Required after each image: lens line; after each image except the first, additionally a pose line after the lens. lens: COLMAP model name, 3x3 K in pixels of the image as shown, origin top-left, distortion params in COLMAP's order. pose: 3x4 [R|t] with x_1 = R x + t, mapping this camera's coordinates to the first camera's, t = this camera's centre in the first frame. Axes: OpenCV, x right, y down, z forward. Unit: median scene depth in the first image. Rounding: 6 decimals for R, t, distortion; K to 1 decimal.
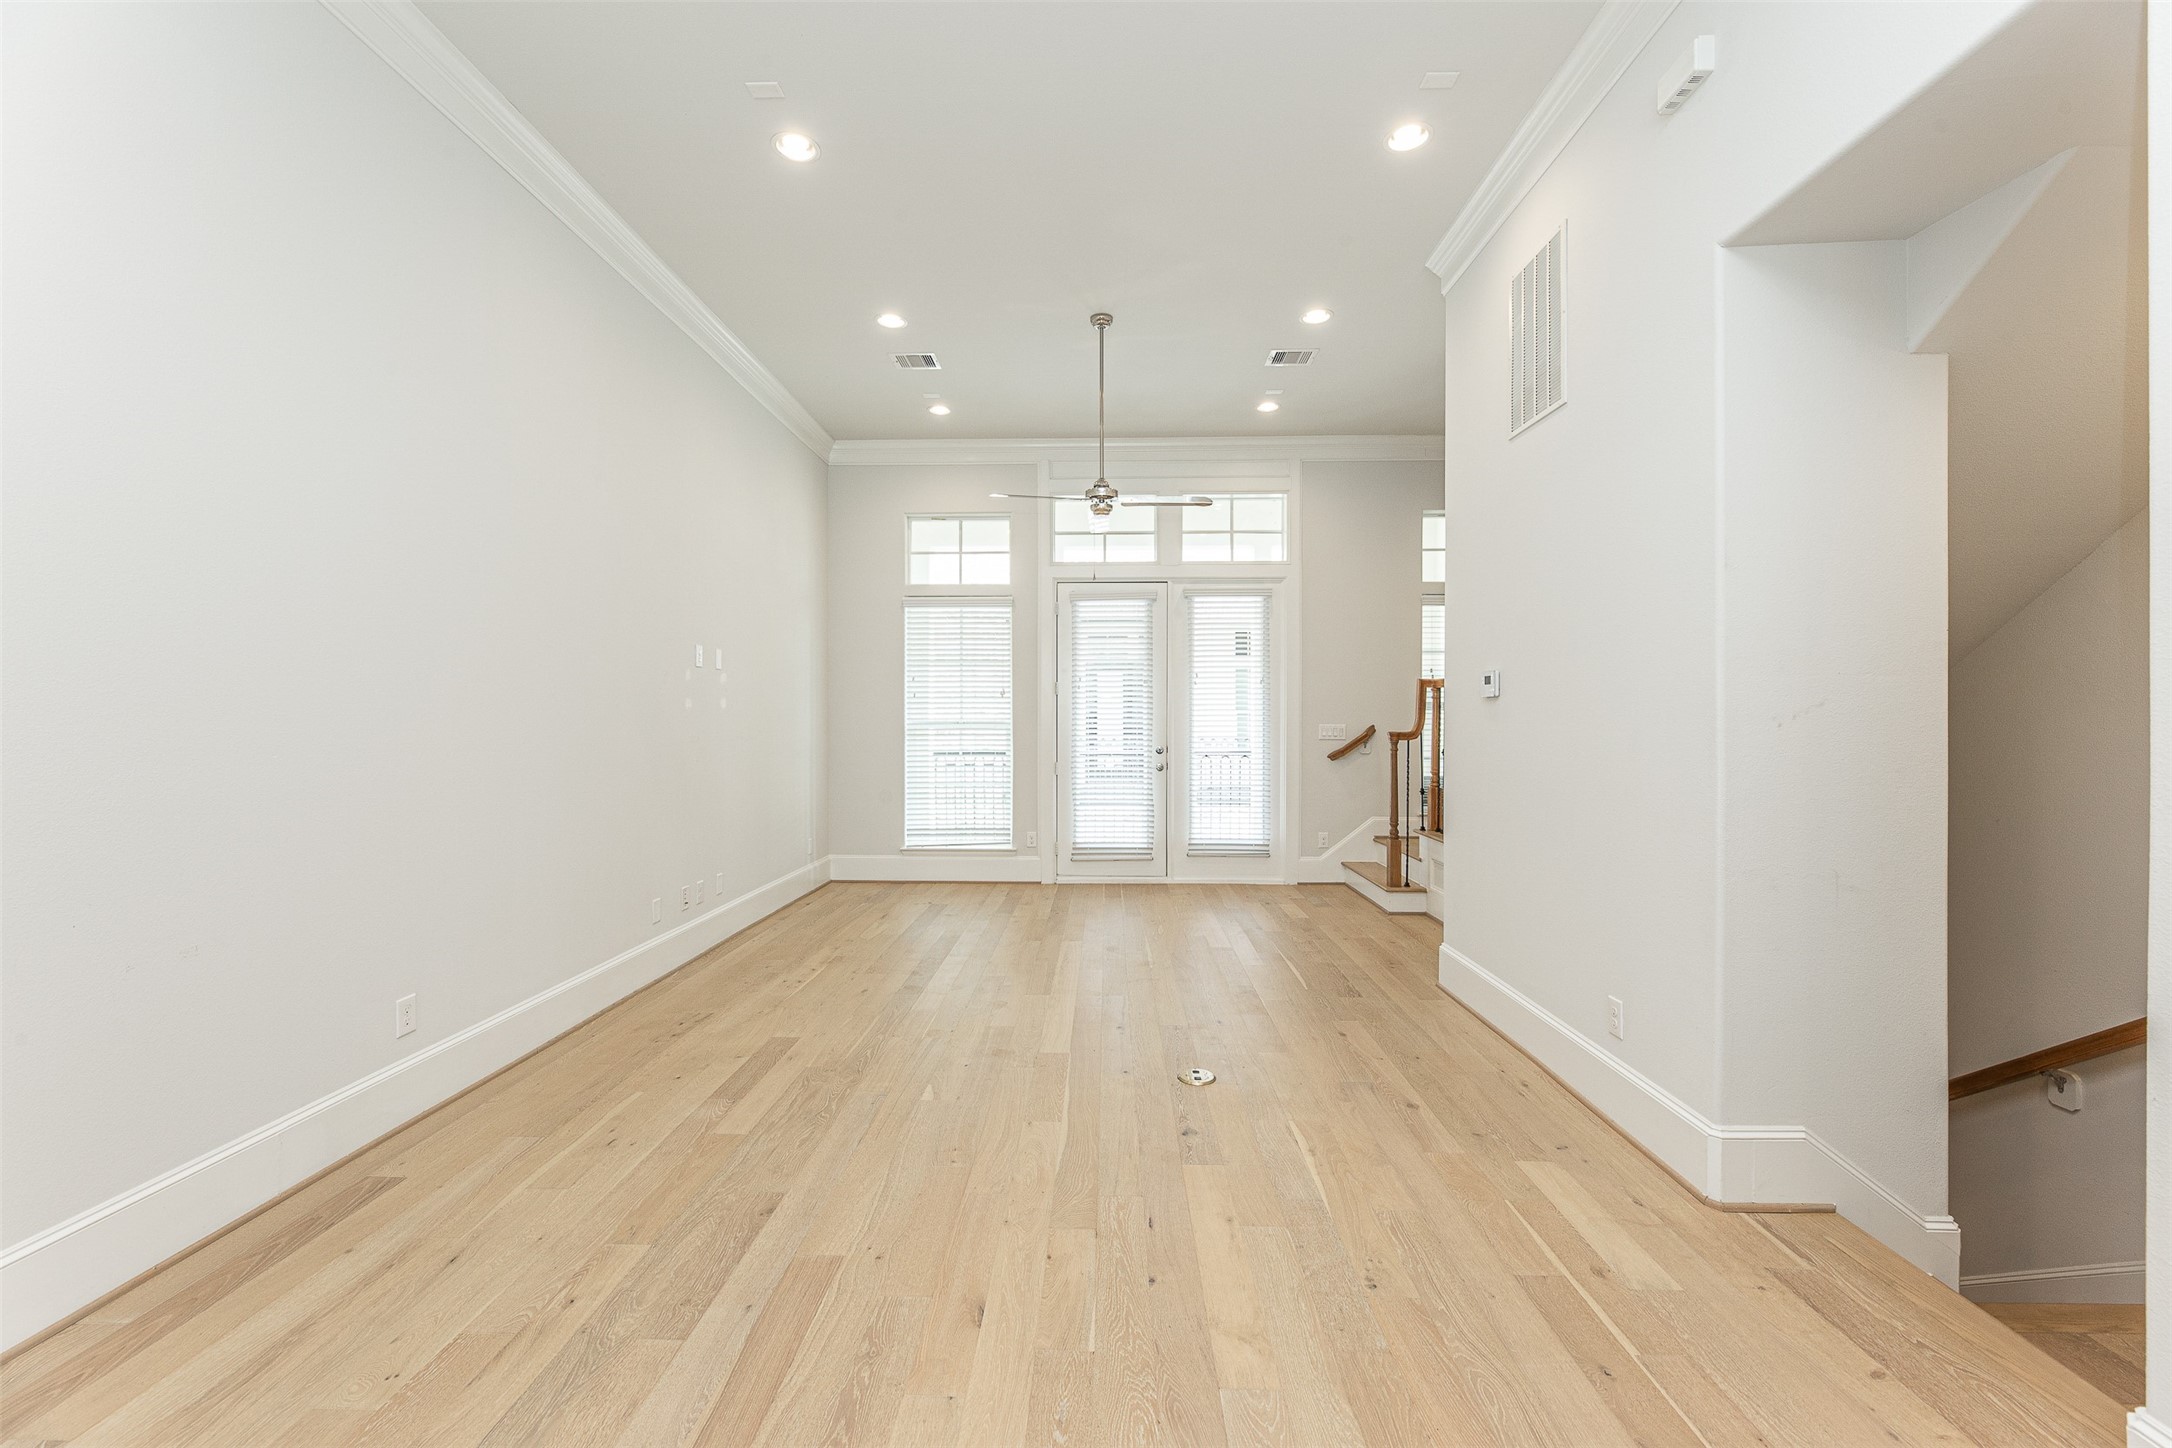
lens RADIAL K [[873.2, 0, 1085.9], [0, 873.2, 724.2], [0, 0, 1]] dist [-0.003384, 0.001152]
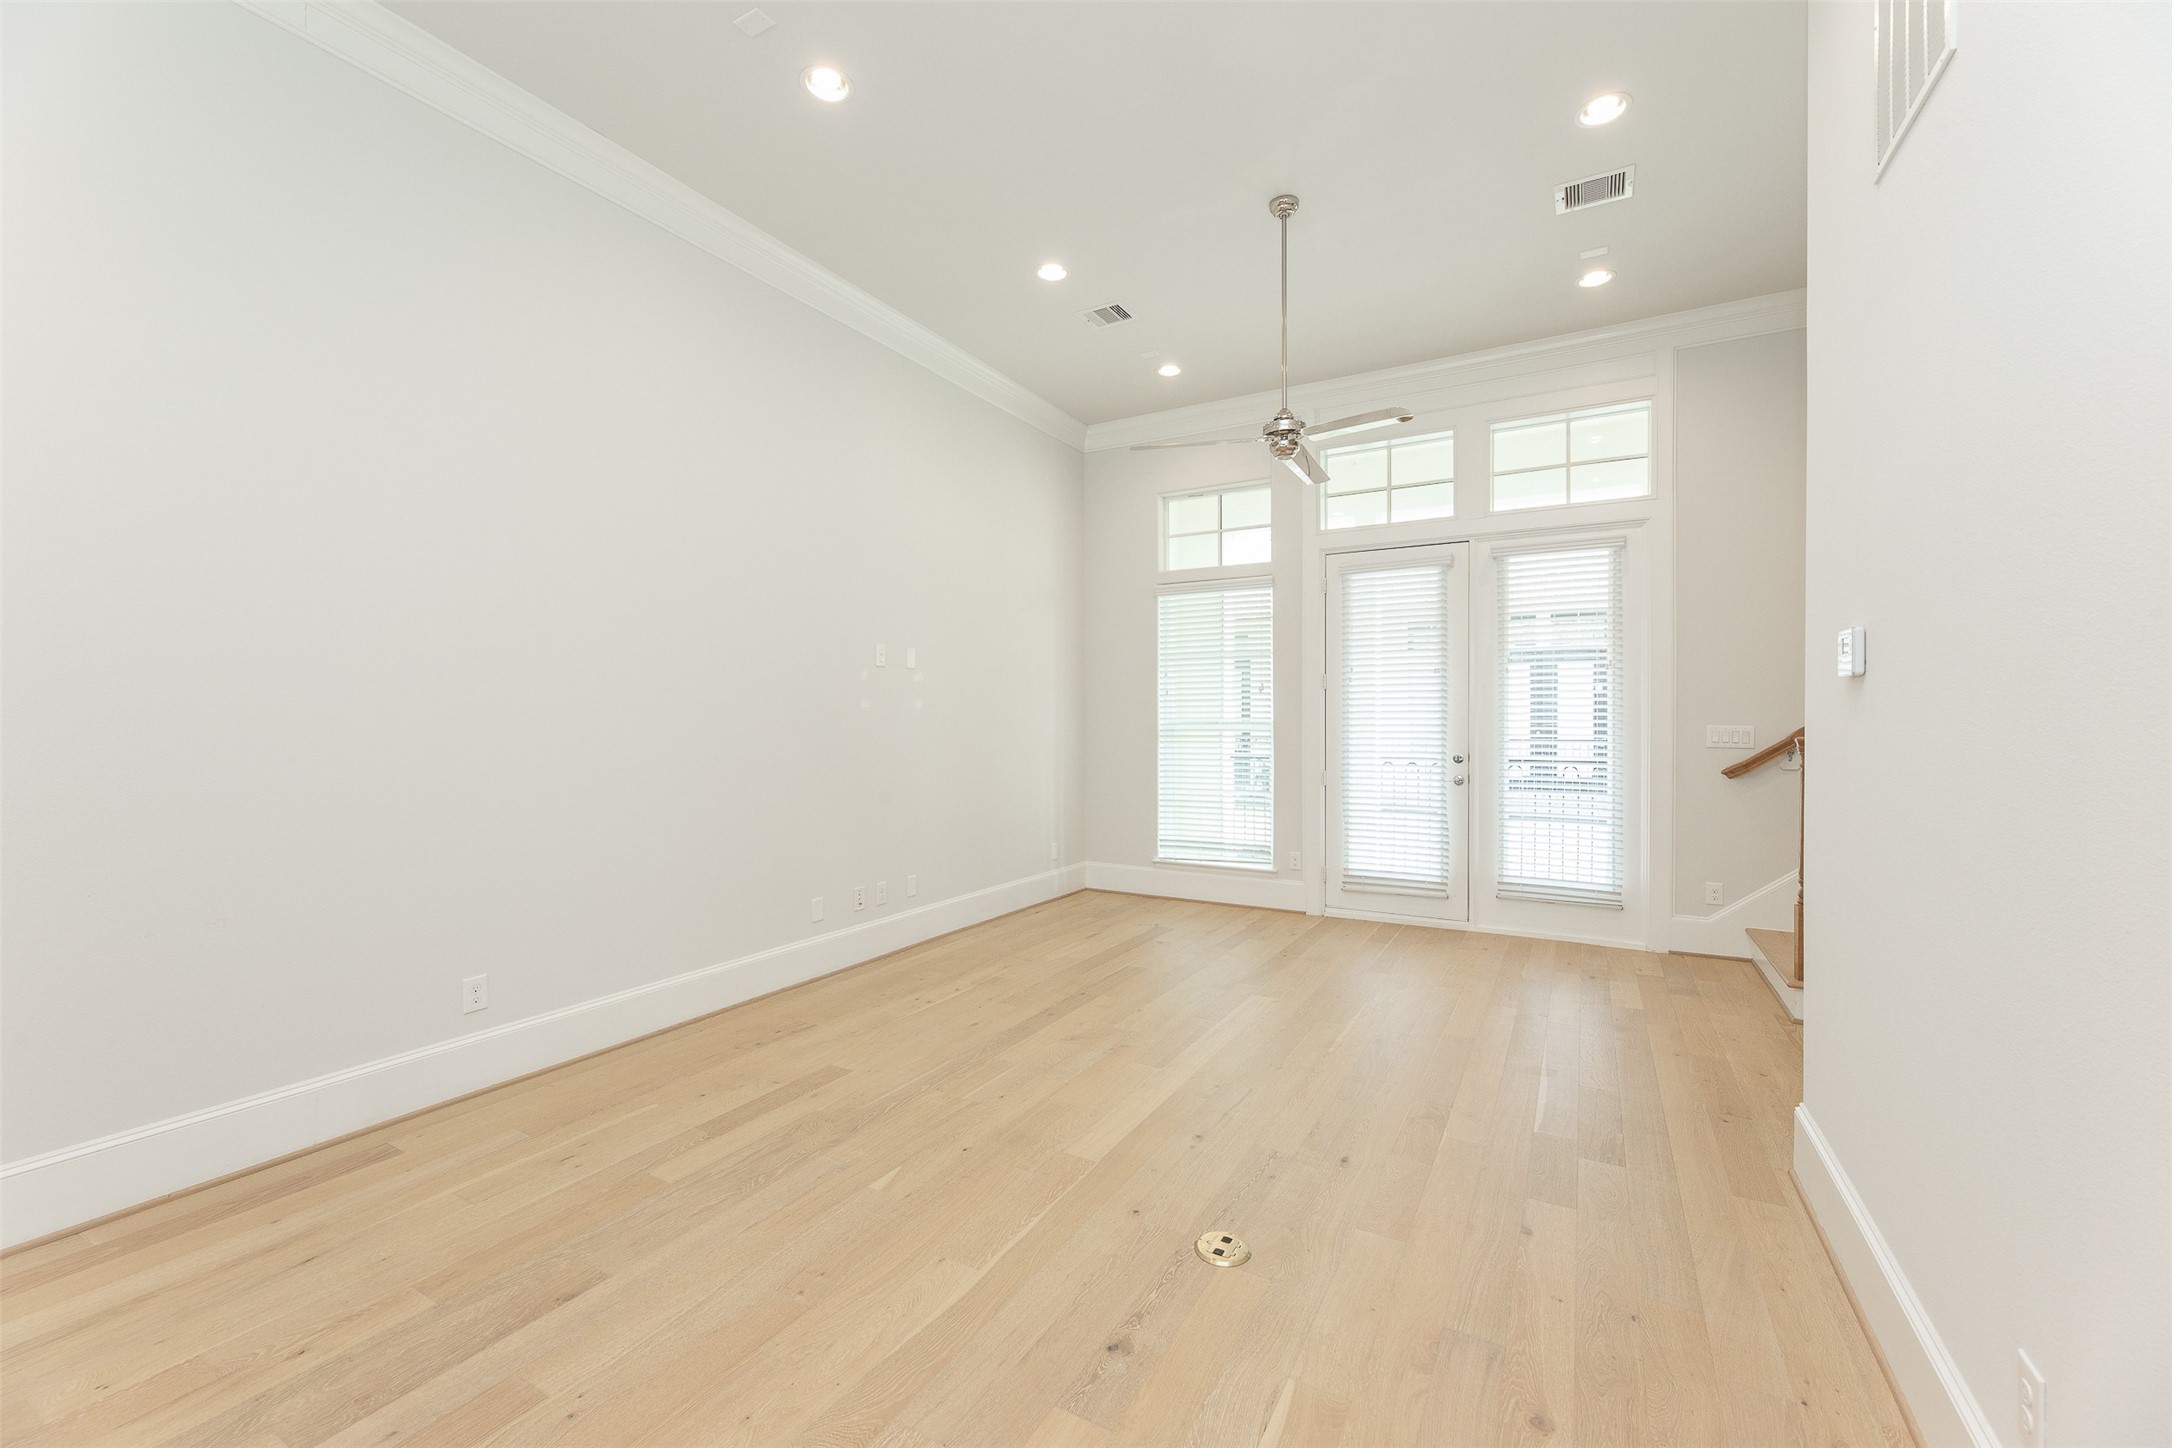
lens RADIAL K [[873.2, 0, 1088.7], [0, 873.2, 723.2], [0, 0, 1]] dist [-0.003384, 0.001152]
pose [[0.882626, 0.000897, -0.470074, 0.191333], [-0.001229, 0.999999, -0.000400, -0.000931], [0.470073, 0.000931, 0.882627, 0.192964]]
